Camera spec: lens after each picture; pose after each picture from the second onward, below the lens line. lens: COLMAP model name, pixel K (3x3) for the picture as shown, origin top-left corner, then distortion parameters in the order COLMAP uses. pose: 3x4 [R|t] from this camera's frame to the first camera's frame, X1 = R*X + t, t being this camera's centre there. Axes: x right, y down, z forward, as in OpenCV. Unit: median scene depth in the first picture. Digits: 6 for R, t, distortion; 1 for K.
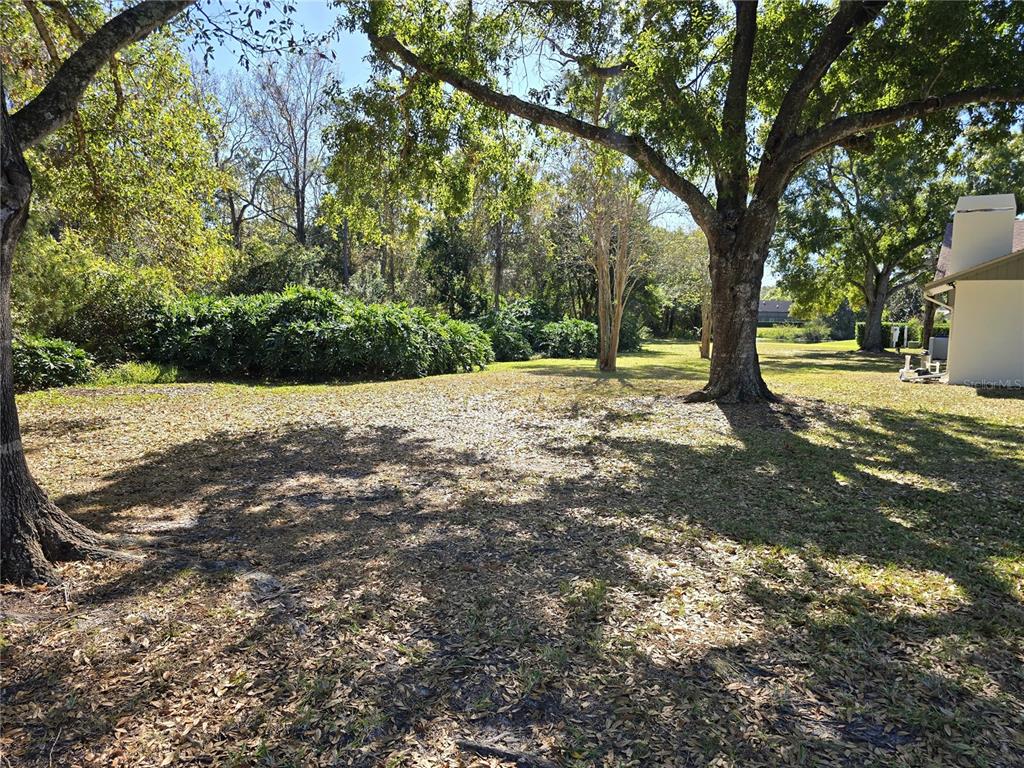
lens RADIAL K [[690.7, 0, 511.7], [0, 690.7, 381.1], [0, 0, 1]] dist [0.033154, -0.020927]
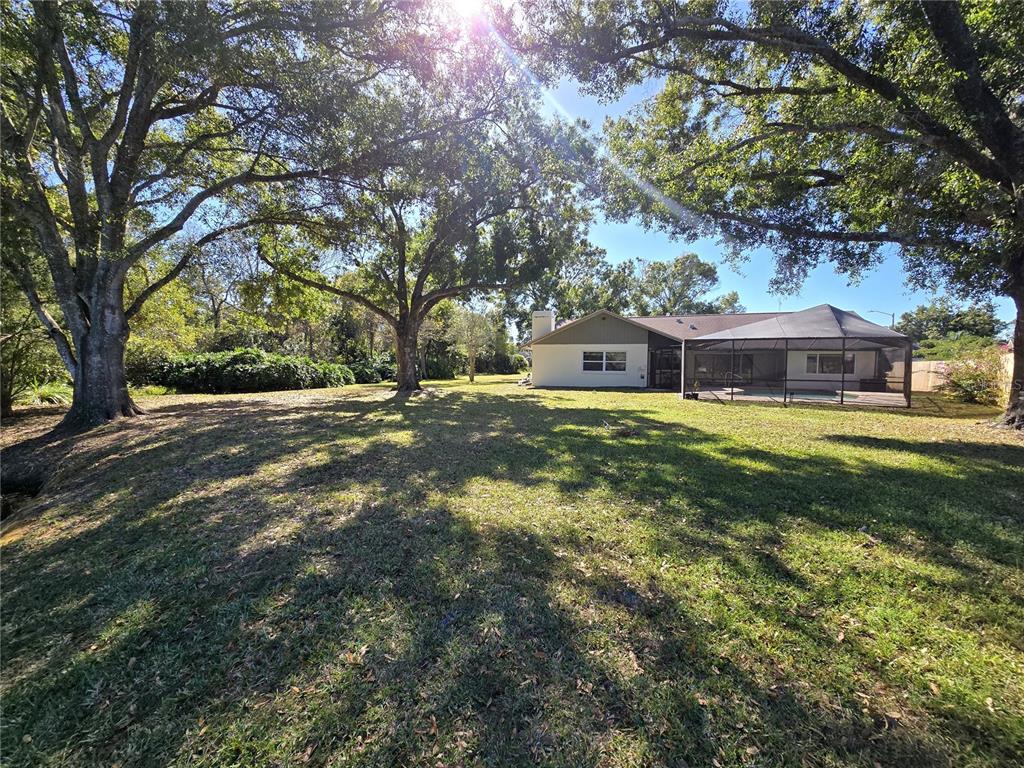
lens RADIAL K [[420.8, 0, 512.0], [0, 420.8, 390.7], [0, 0, 1]] dist [0.000590, -0.000346]
pose [[0.976576, -0.029374, 0.213157, 0.219040], [0.034584, 0.999186, -0.020756, 0.047518], [-0.212374, 0.027641, 0.976797, -0.419747]]
